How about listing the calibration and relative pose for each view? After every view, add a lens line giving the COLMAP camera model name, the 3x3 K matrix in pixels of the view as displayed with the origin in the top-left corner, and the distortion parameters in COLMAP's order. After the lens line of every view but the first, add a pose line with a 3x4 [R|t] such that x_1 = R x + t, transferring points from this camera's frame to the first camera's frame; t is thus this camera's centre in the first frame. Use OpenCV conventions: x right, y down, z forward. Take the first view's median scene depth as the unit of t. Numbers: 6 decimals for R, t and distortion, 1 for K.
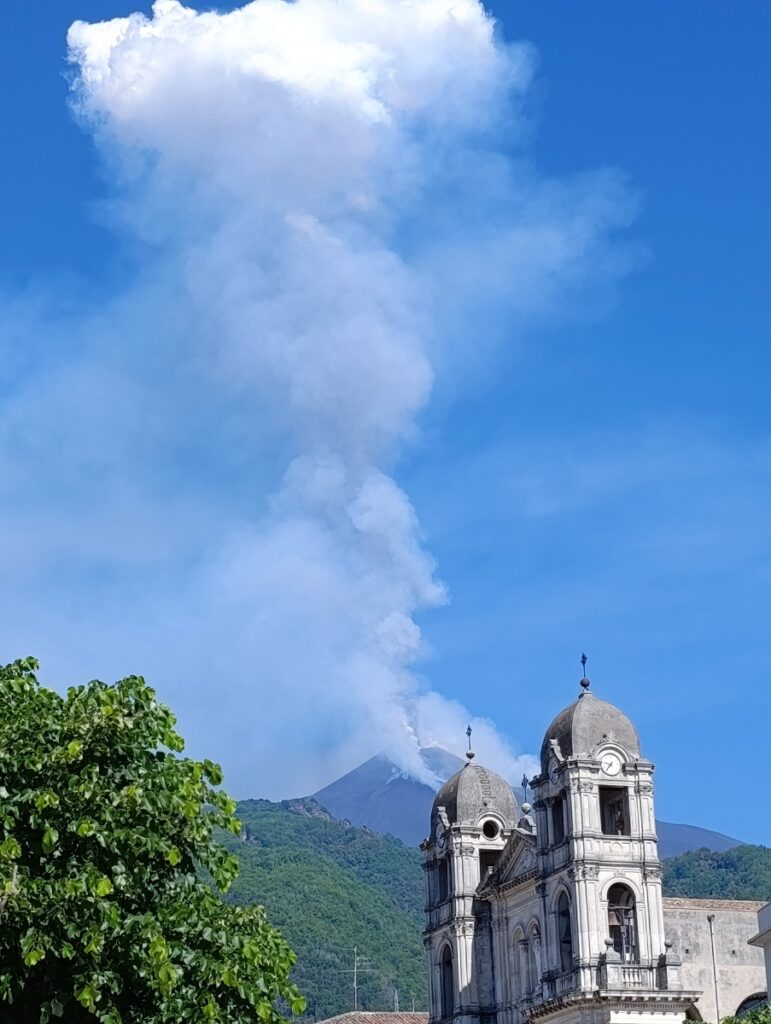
lens RADIAL K [[2444.9, 0, 389.5], [0, 2444.9, 504.6], [0, 0, 1]] dist [0.182003, 0.000000]
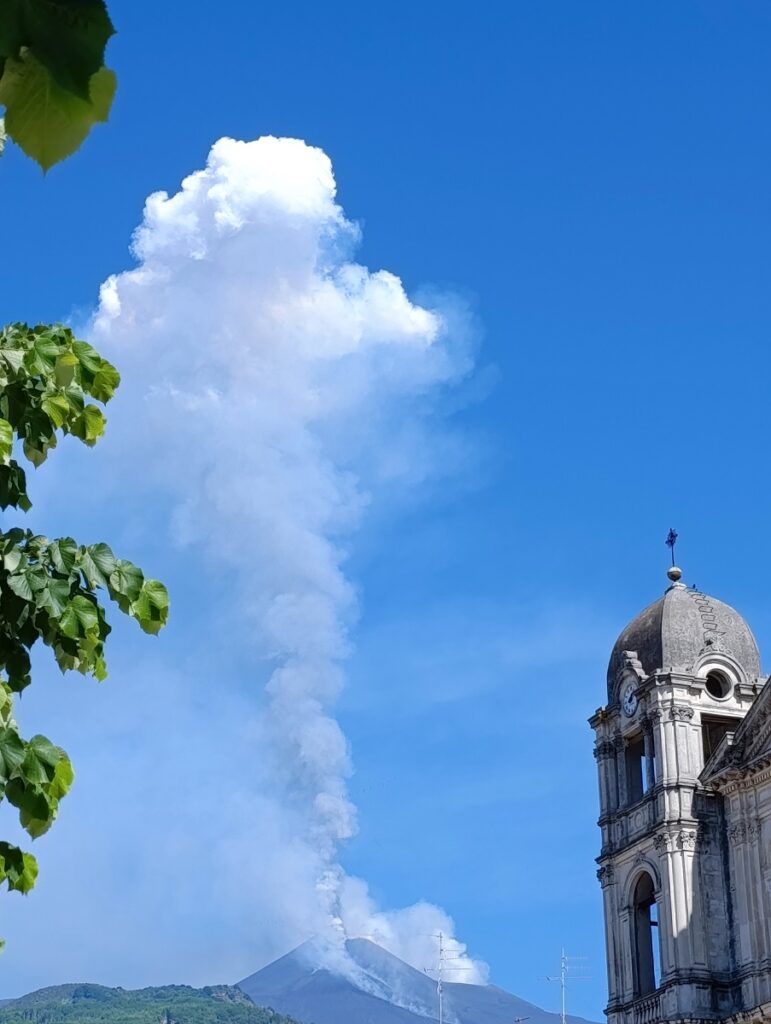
lens RADIAL K [[2444.9, 0, 387.1], [0, 2444.9, 515.2], [0, 0, 1]] dist [0.182003, 0.000000]
pose [[0.999191, 0.032046, 0.024296, -0.056776], [-0.030216, 0.996924, -0.072310, 0.141241], [-0.026538, 0.071517, 0.997086, 0.415842]]
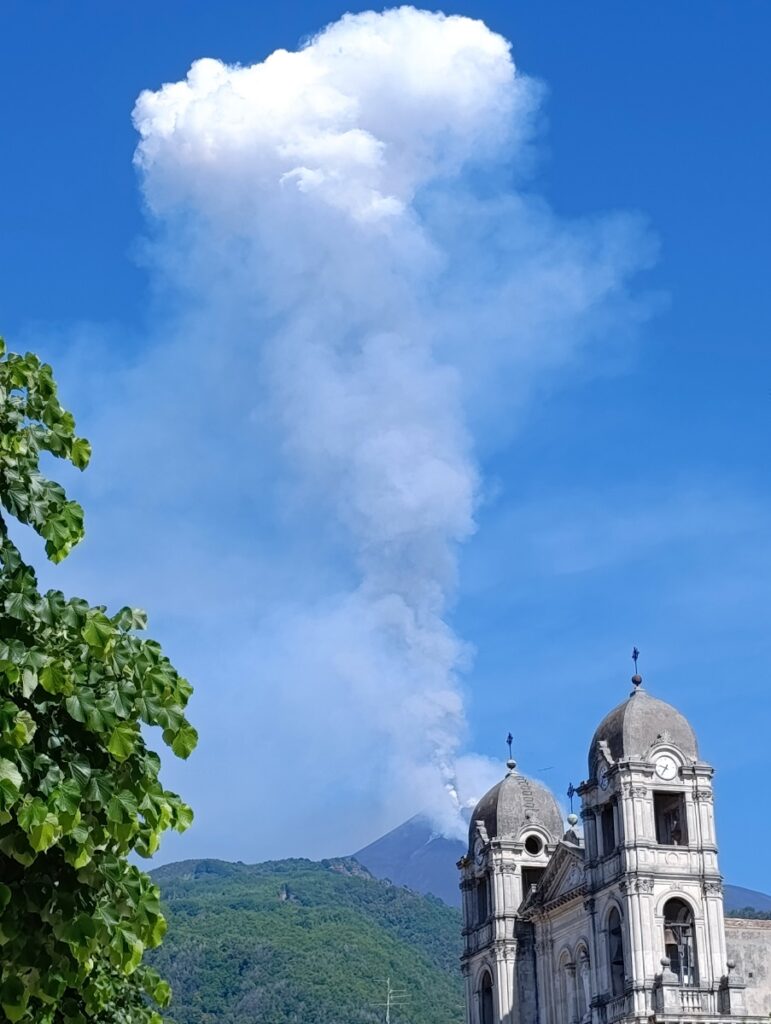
lens RADIAL K [[2444.9, 0, 396.9], [0, 2444.9, 515.6], [0, 0, 1]] dist [0.182003, 0.000000]
pose [[0.999910, -0.001740, -0.013290, 0.002492], [0.001482, 0.999811, -0.019364, 0.027620], [0.013321, 0.019343, 0.999724, 0.080346]]
